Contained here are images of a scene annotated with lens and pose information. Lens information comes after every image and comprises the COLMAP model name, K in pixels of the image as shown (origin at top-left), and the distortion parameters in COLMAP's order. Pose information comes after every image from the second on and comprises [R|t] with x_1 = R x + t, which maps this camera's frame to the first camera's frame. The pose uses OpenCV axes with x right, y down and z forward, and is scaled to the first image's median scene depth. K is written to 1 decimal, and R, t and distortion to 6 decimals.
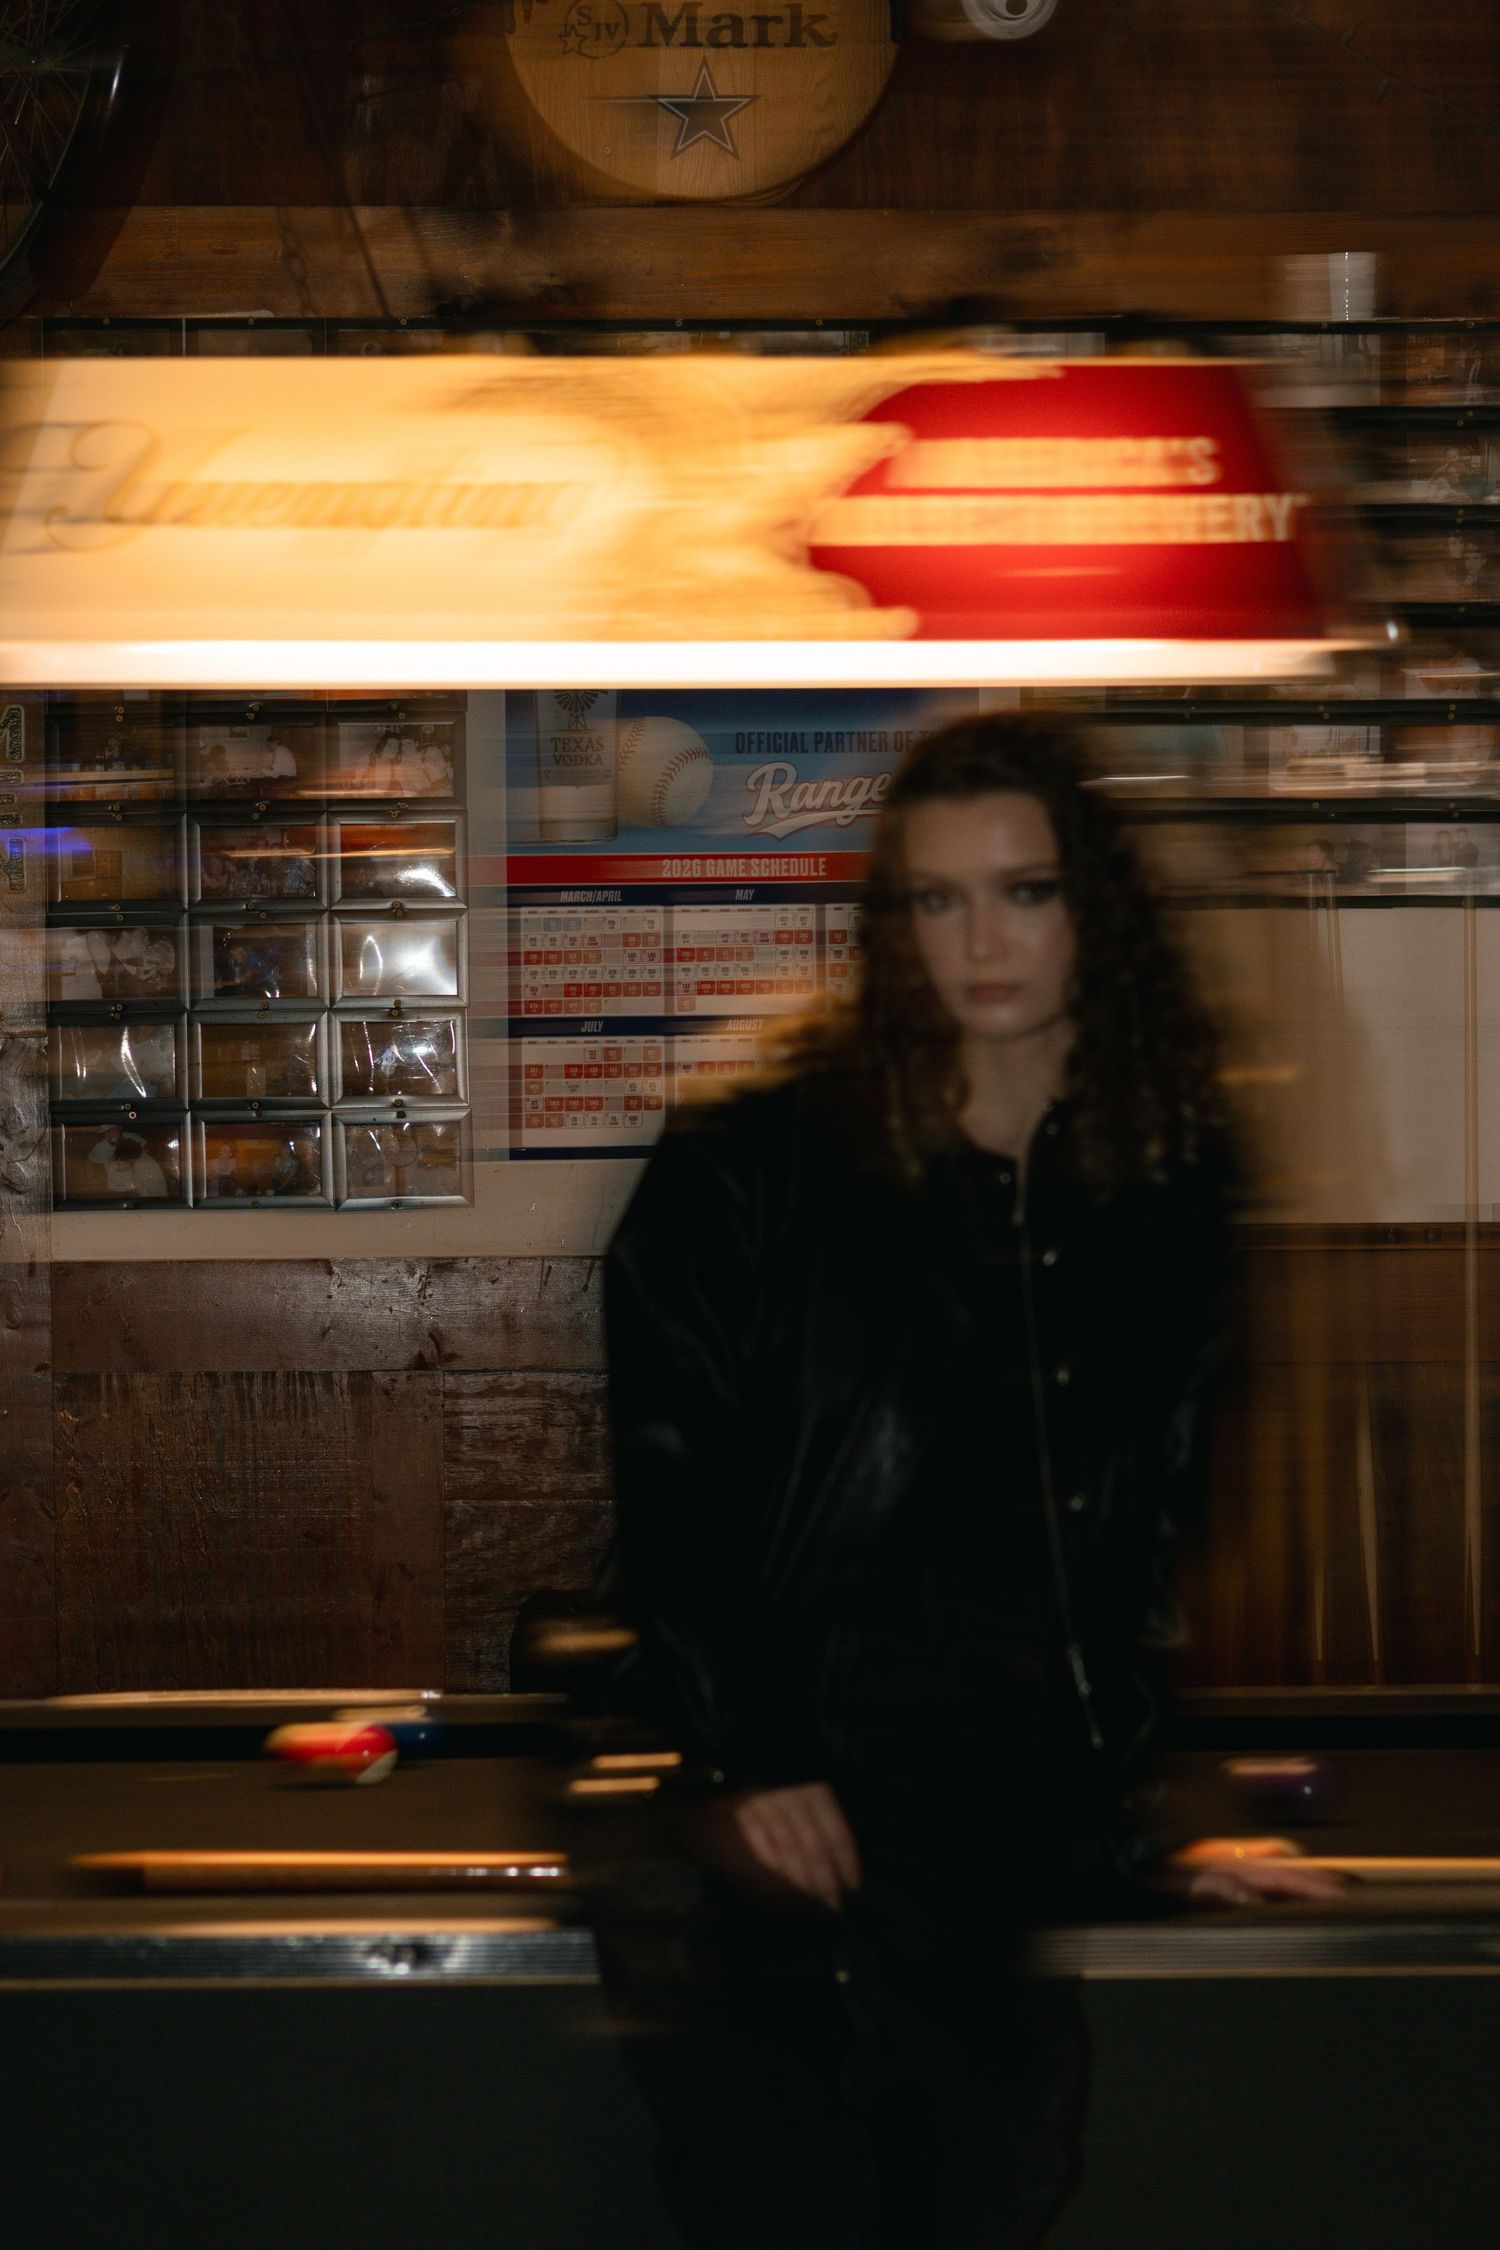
lens RADIAL K [[4837.4, 0, 750.0], [0, 4837.4, 1125.0], [0, 0, 1]] dist [-0.059386, -0.028925]
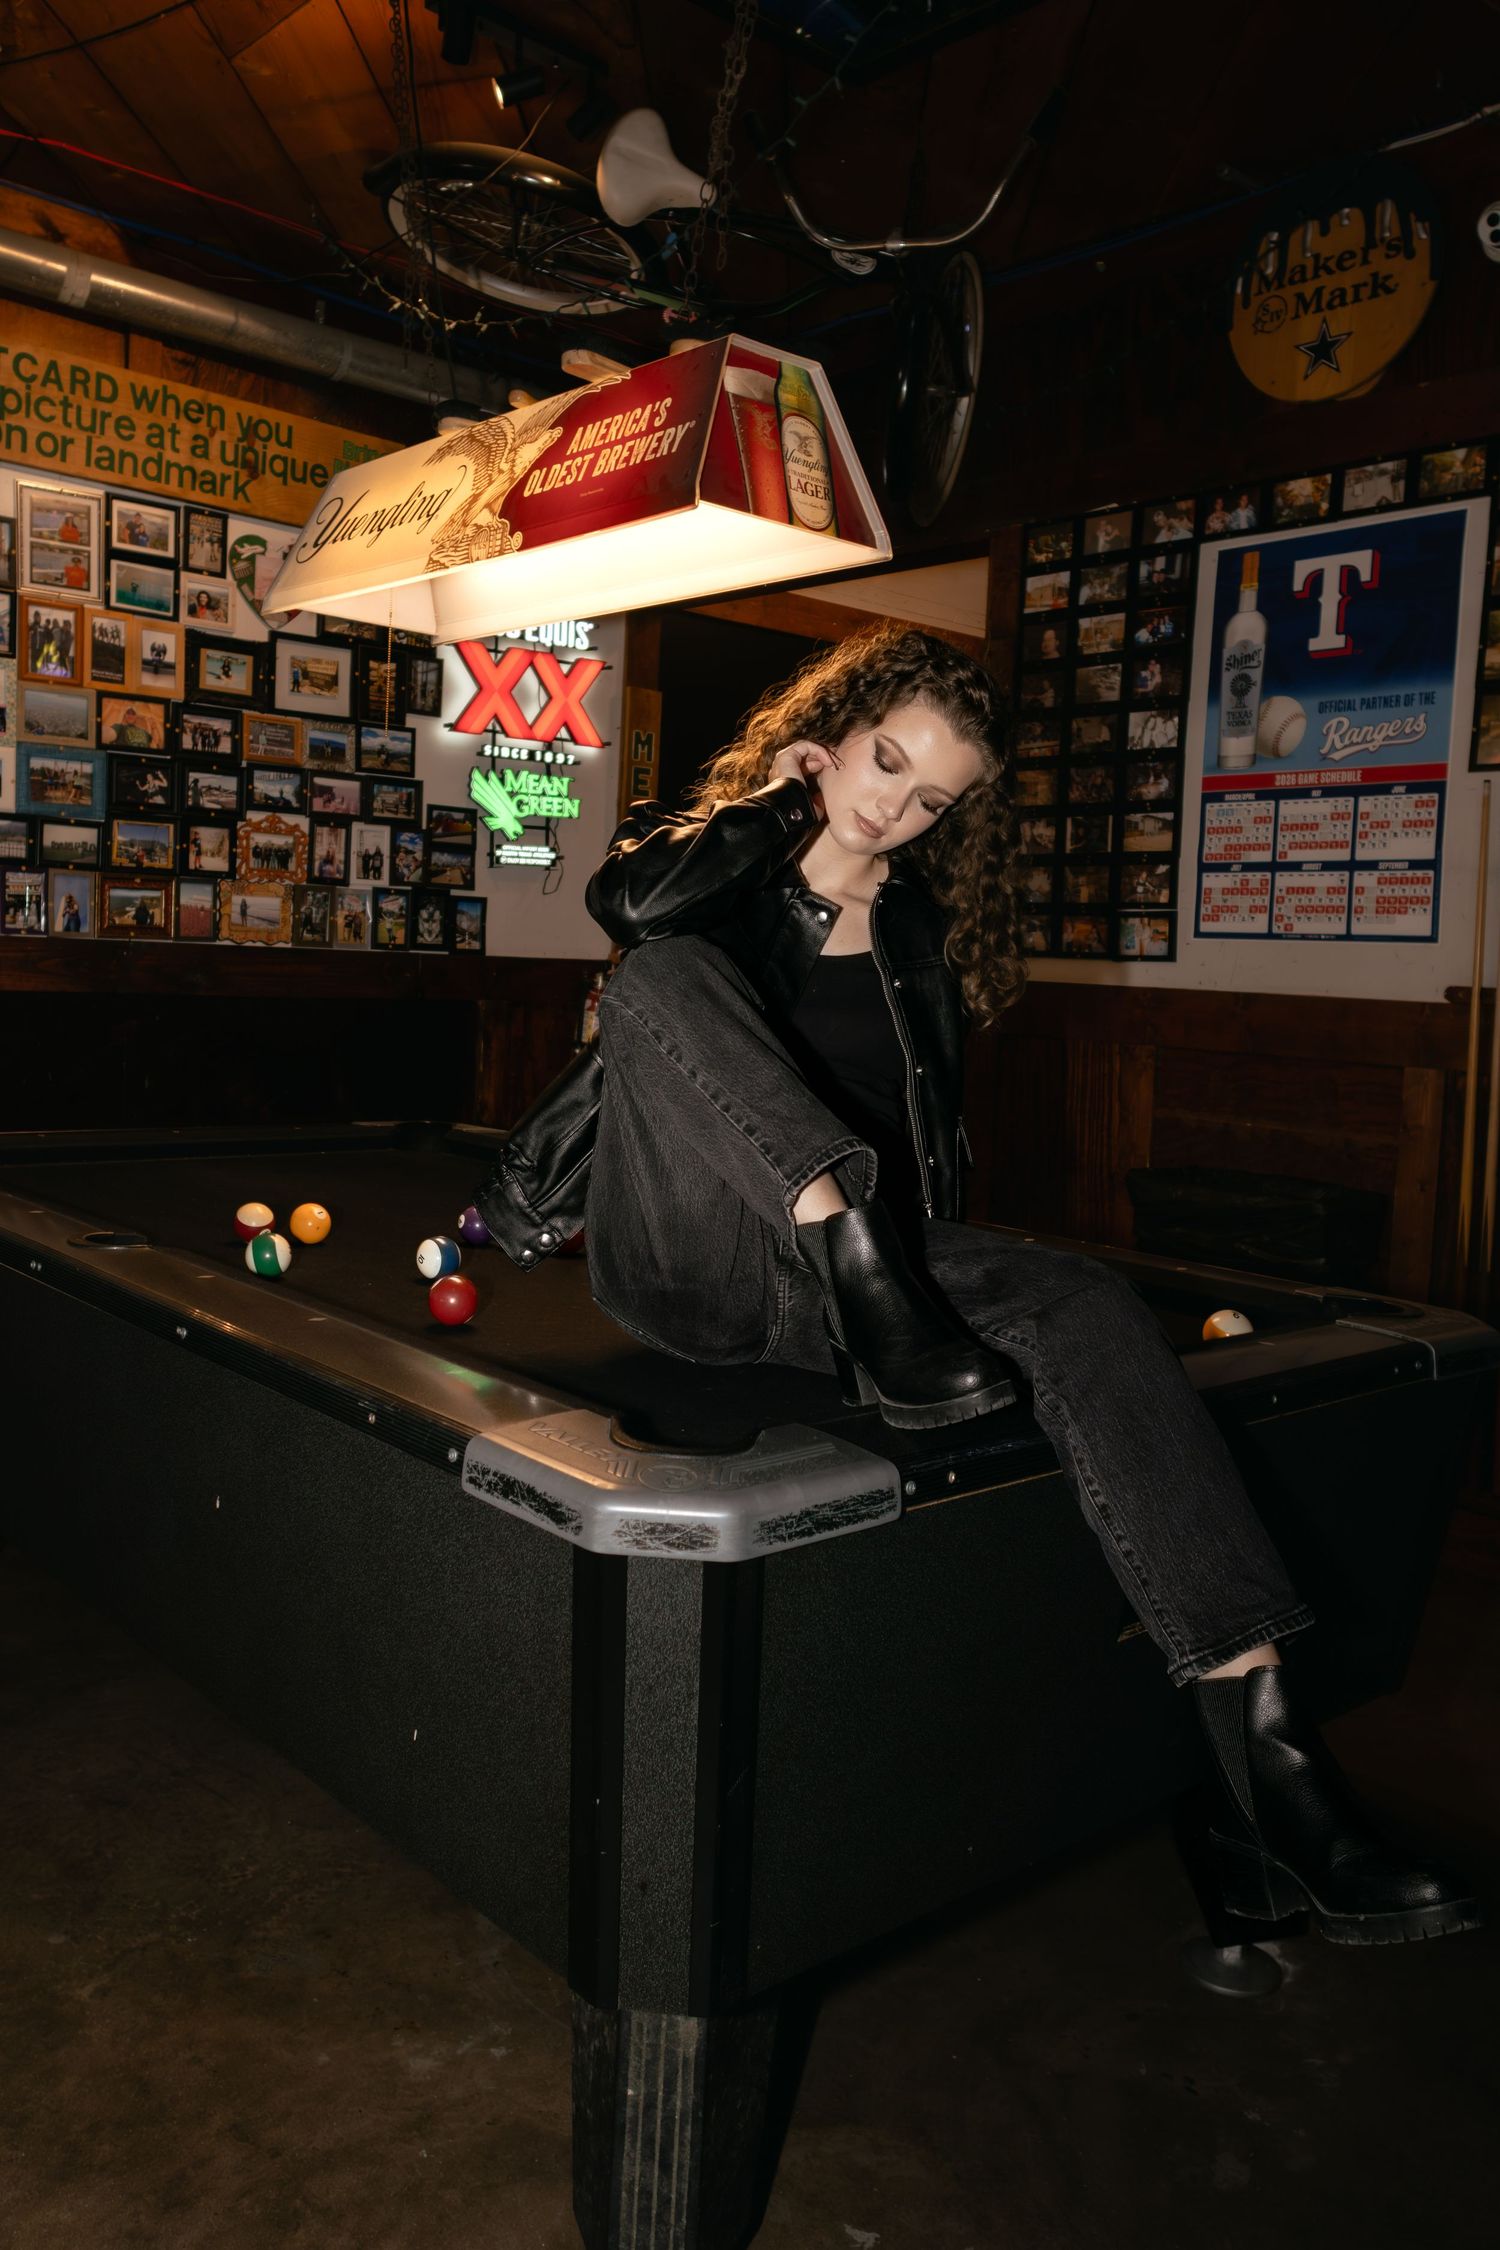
lens RADIAL K [[1781.4, 0, 699.6], [0, 1781.4, 1051.8], [0, 0, 1]] dist [0.010287, 0.001837]
pose [[0.623420, 0.077115, -0.778075, 0.376709], [-0.062782, 0.996848, 0.048495, 0.029962], [0.779363, 0.018616, 0.626297, 0.412937]]
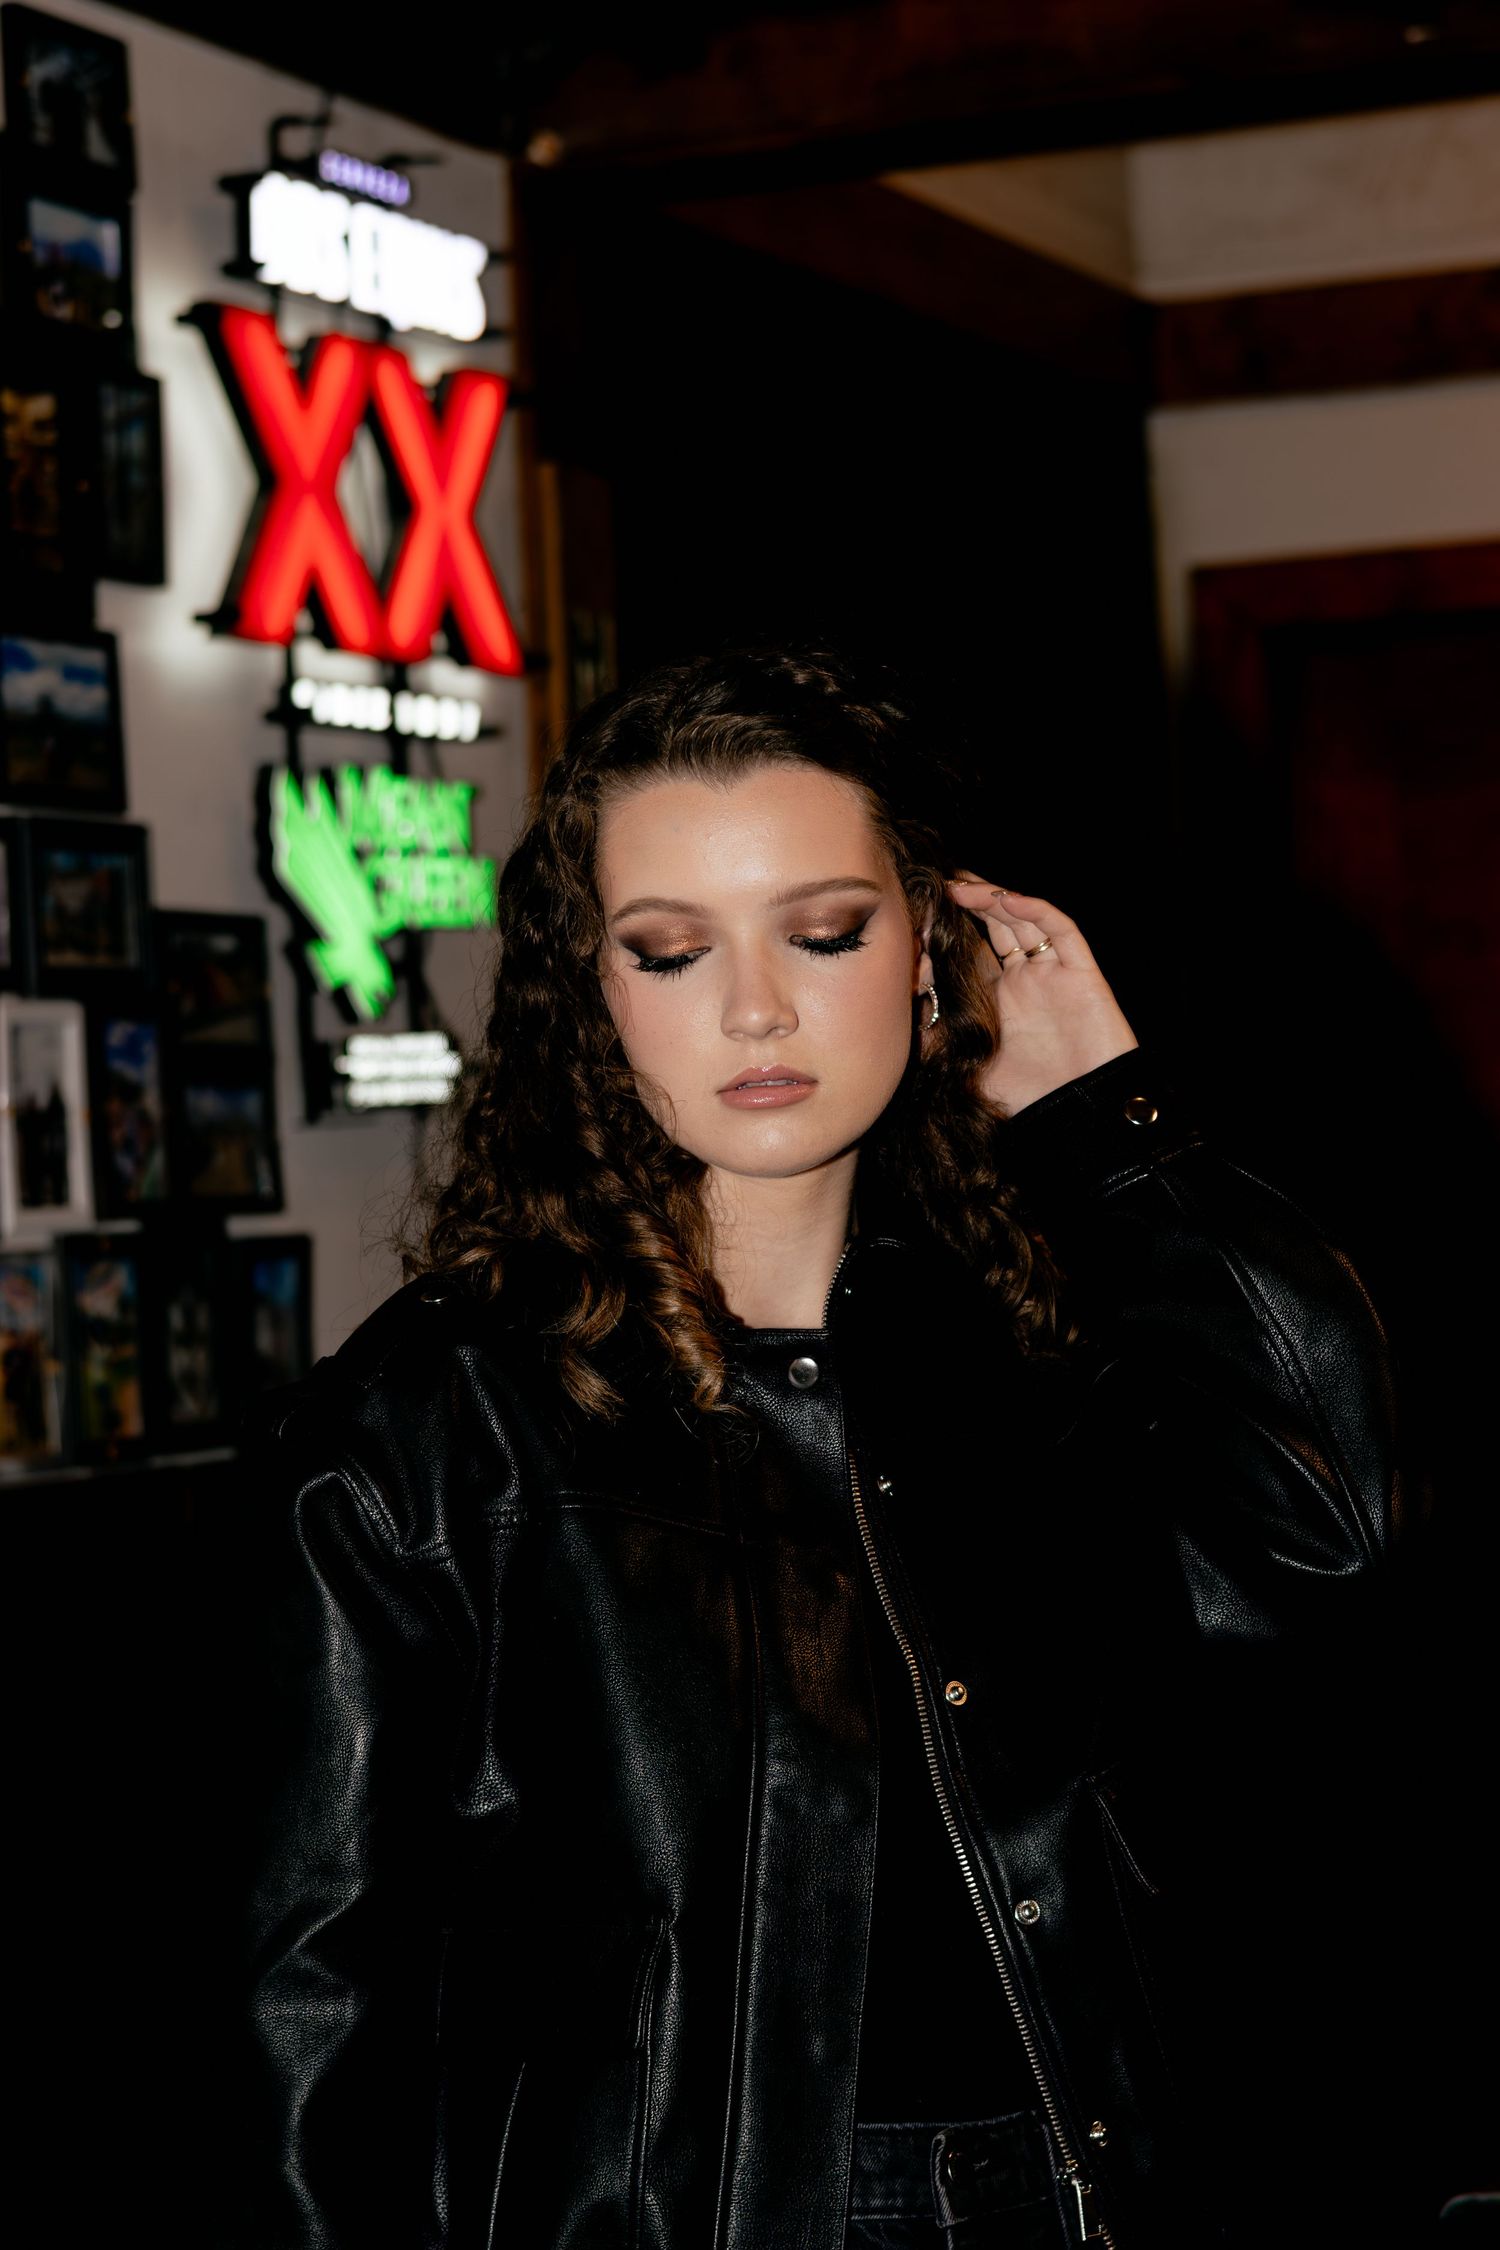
lens RADIAL K [[4837.4, 0, 750.0], [0, 4837.4, 1125.0], [0, 0, 1]] dist [-0.059386, -0.028925]
pose [[0.899020, -0.035648, -0.436455, -0.053606], [0.027515, 0.999310, -0.024943, 0.005831], [0.437043, 0.010415, 0.899380, 0.315251]]
